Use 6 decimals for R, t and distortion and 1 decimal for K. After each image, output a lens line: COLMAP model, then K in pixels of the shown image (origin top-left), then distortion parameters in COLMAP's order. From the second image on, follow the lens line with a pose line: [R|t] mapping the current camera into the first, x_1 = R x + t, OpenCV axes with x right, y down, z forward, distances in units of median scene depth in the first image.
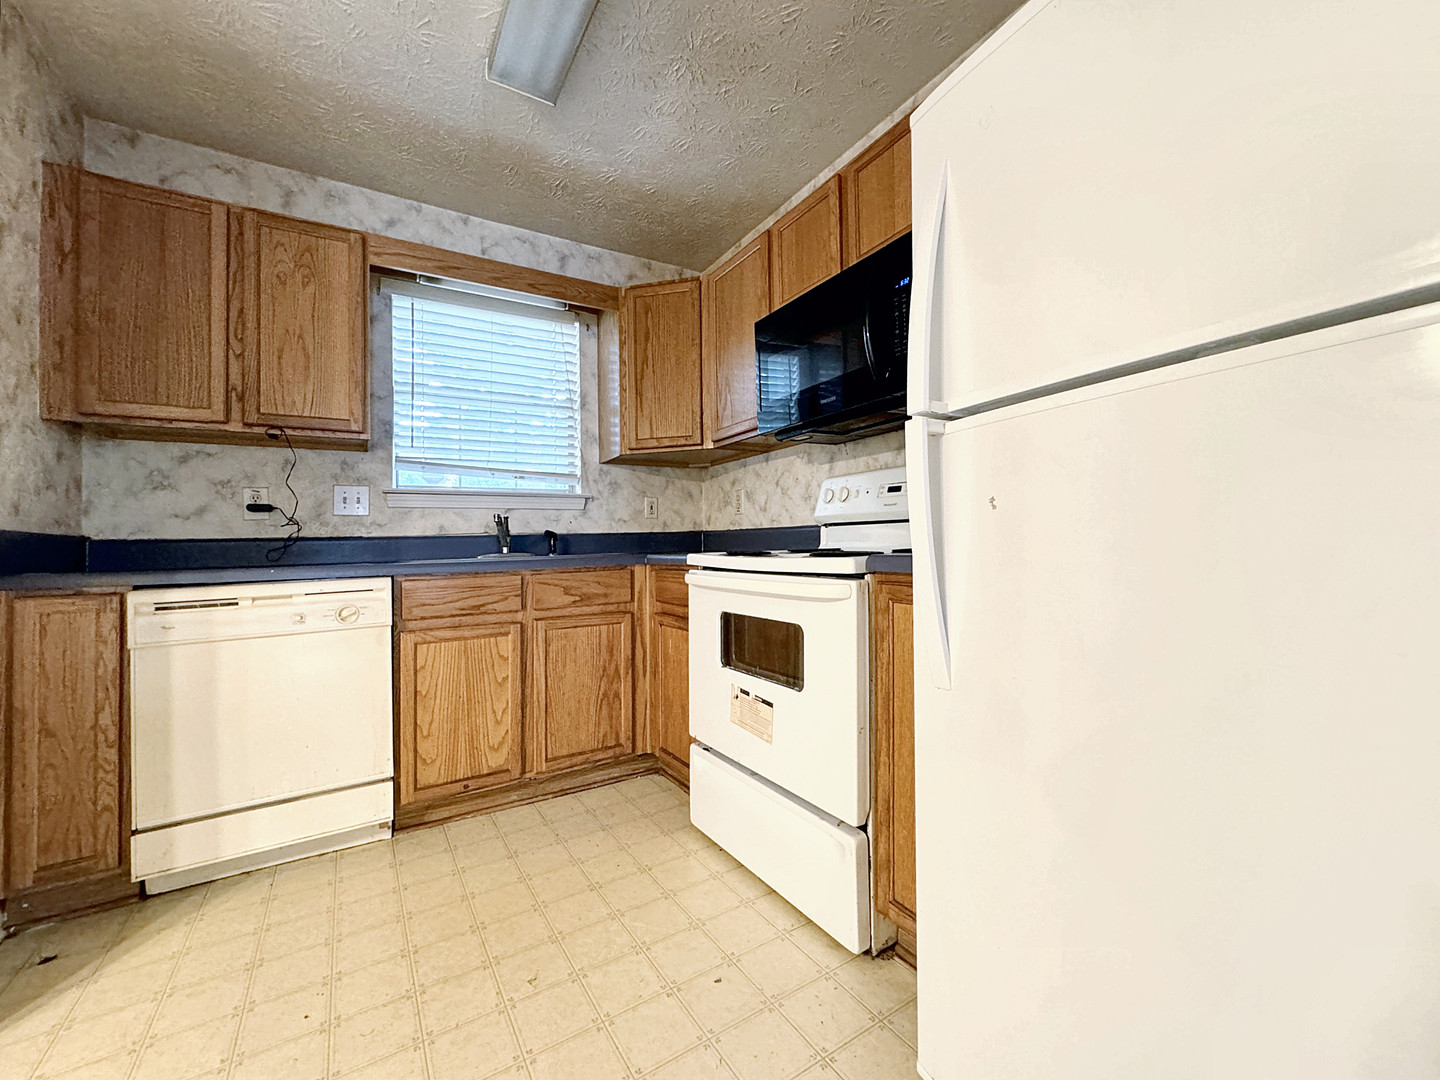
lens RADIAL K [[578.8, 0, 720.0], [0, 578.8, 540.0], [0, 0, 1]] dist [-0.001212, -0.000047]
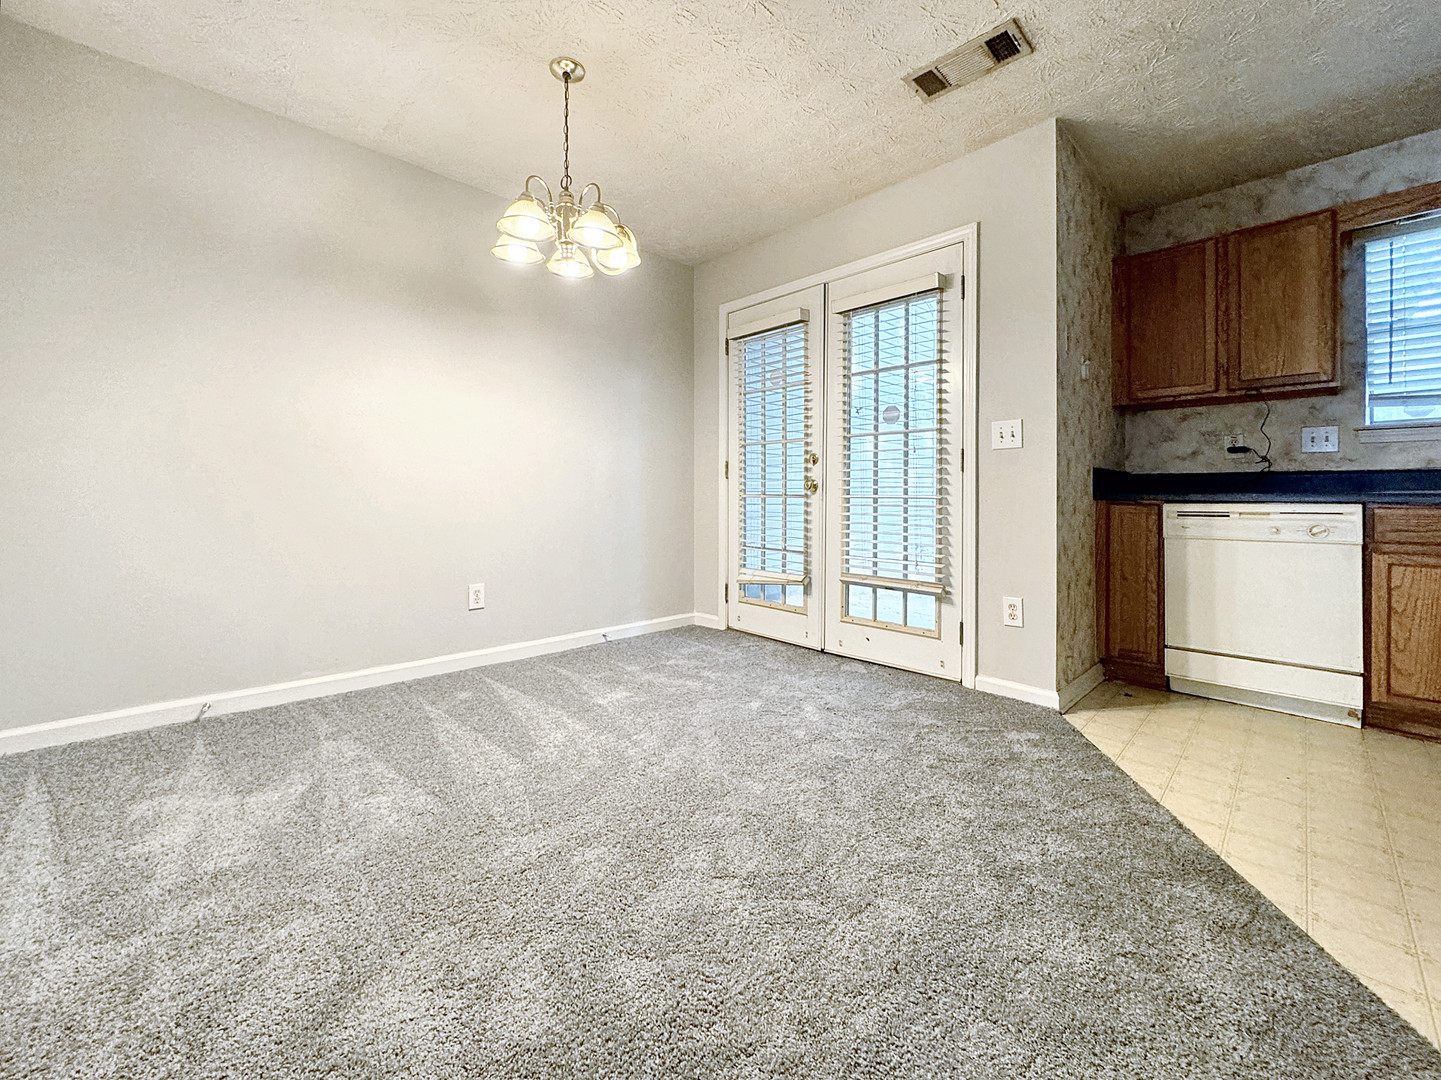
lens RADIAL K [[590.5, 0, 723.3], [0, 590.5, 480.6], [0, 0, 1]] dist [-0.001629, -0.000274]
pose [[0.220499, 0.003254, -0.975382, 0.275367], [-0.003354, 0.999991, 0.002578, 0.016222], [0.975381, 0.002703, 0.220508, -0.466946]]
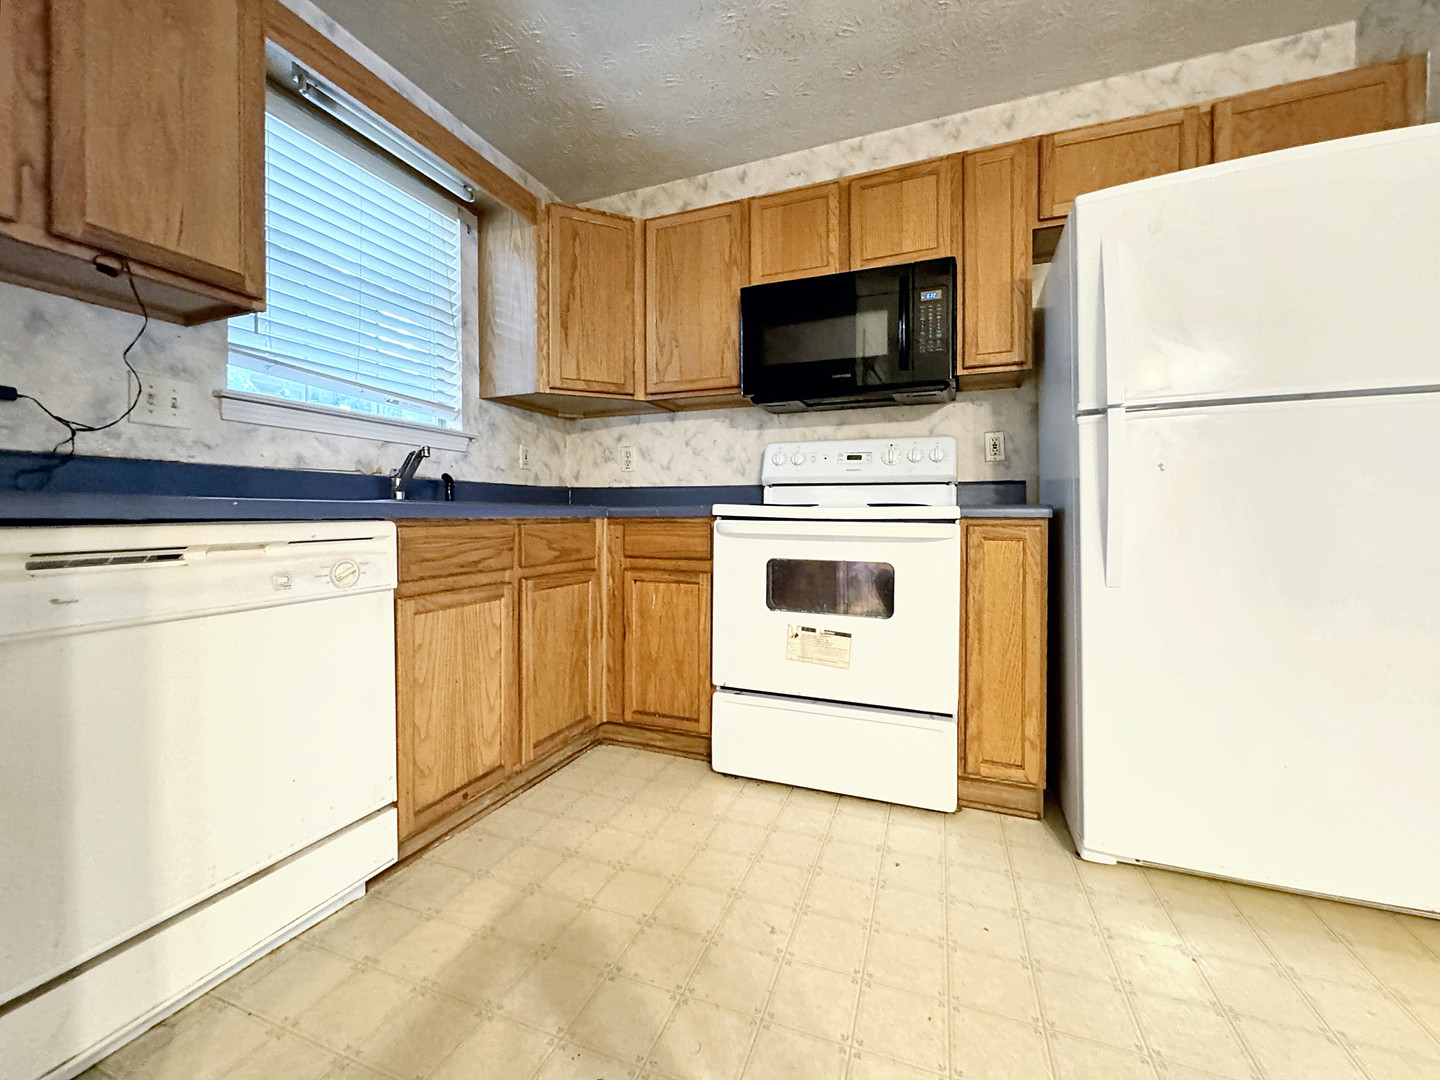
lens RADIAL K [[580.5, 0, 720.6], [0, 580.5, 522.9], [0, 0, 1]] dist [-0.000866, -0.000209]
pose [[0.800963, 0.018934, 0.598414, -0.596031], [-0.026723, 0.999634, 0.004139, 0.047411], [-0.598117, -0.019307, 0.801176, 0.173392]]
